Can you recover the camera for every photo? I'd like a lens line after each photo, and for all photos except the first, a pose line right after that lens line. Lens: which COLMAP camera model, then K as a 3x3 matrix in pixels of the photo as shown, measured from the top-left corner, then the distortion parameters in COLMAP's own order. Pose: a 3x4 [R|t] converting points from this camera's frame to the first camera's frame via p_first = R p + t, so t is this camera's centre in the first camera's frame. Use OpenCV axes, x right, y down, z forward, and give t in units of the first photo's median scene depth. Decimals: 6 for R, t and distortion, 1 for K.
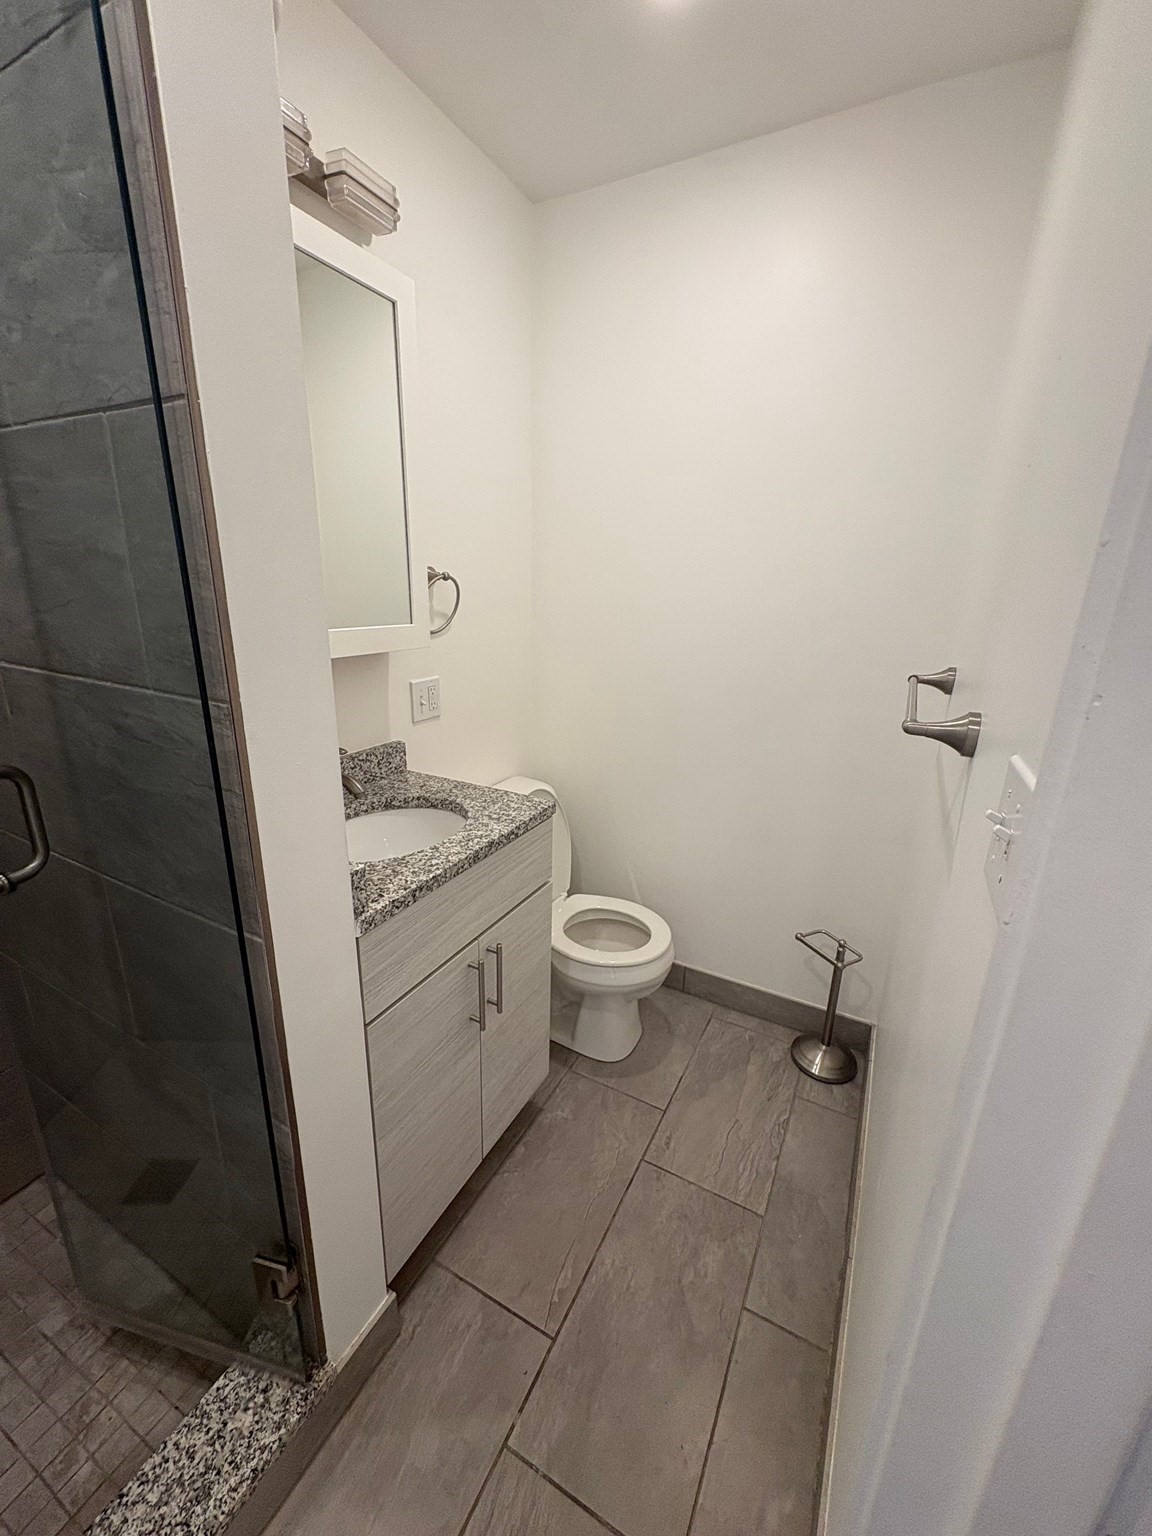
lens RADIAL K [[611.3, 0, 577.5], [0, 611.3, 768.2], [0, 0, 1]] dist [0.000975, -0.000181]
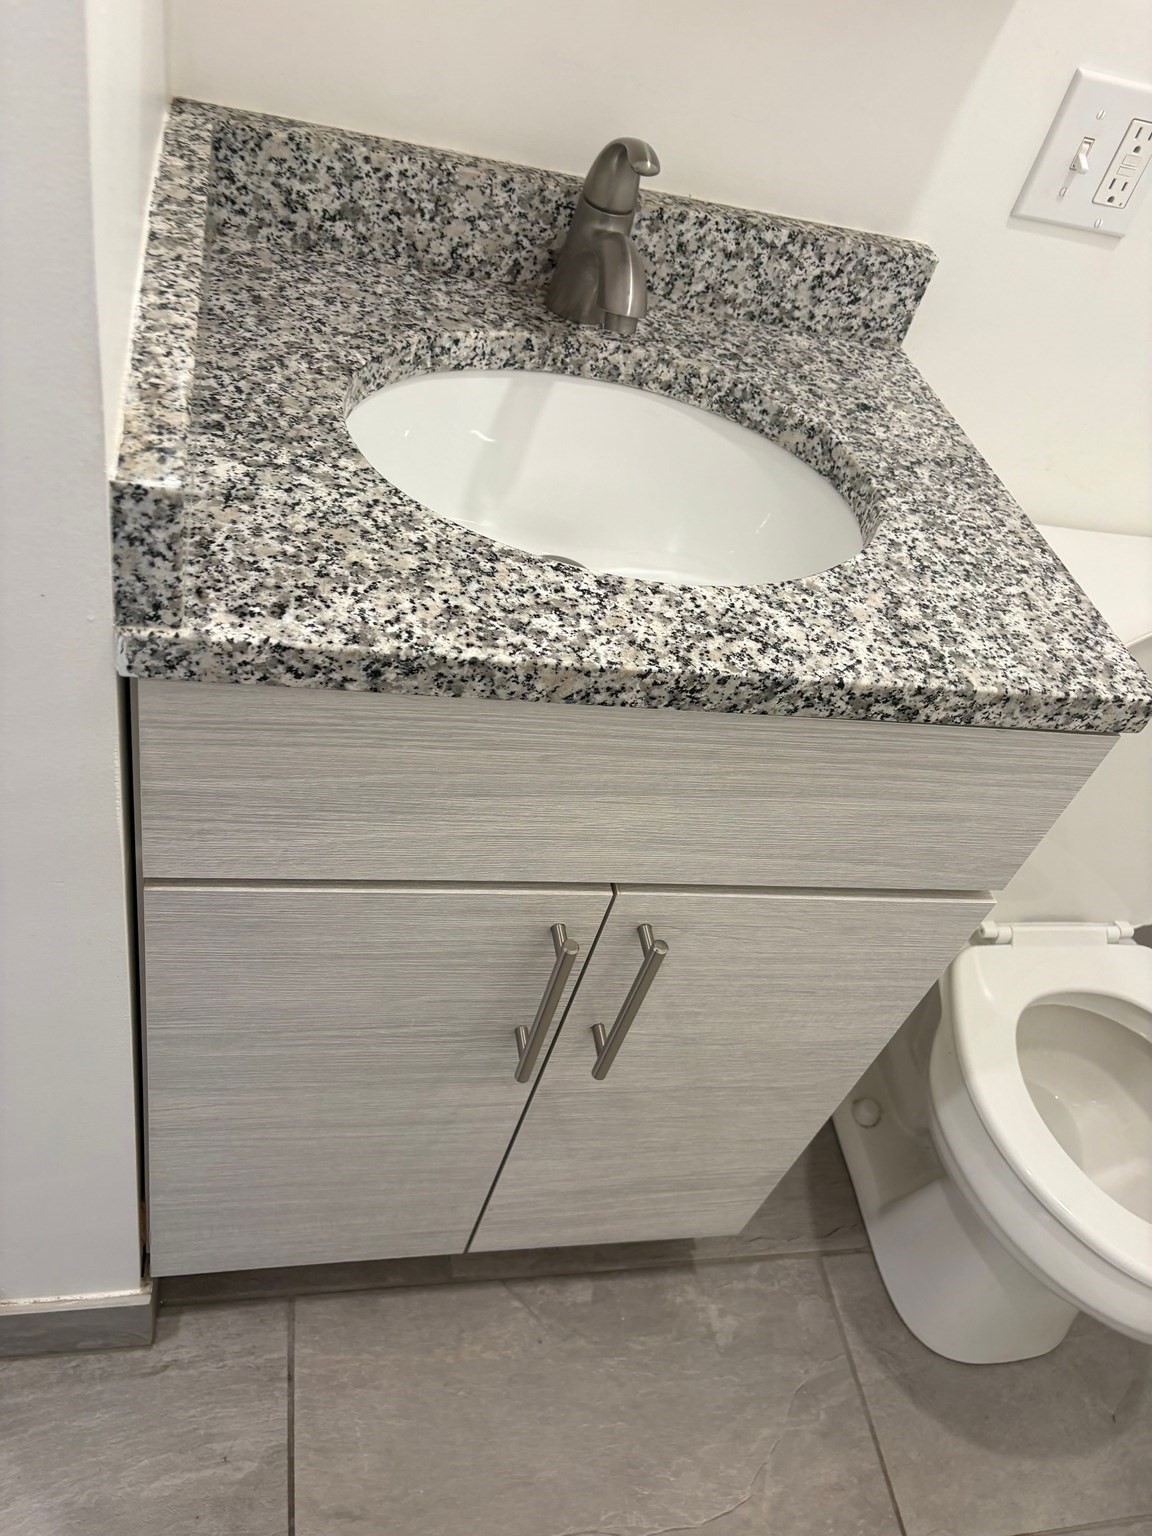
lens RADIAL K [[1173.1, 0, 576.0], [0, 1173.1, 768.0], [0, 0, 1]] dist [0.009137, 0.003114]
pose [[0.600621, 0.636358, -0.484048, 0.085732], [-0.431014, 0.767615, 0.474336, -0.061442], [0.673410, -0.076265, 0.735325, 0.513868]]
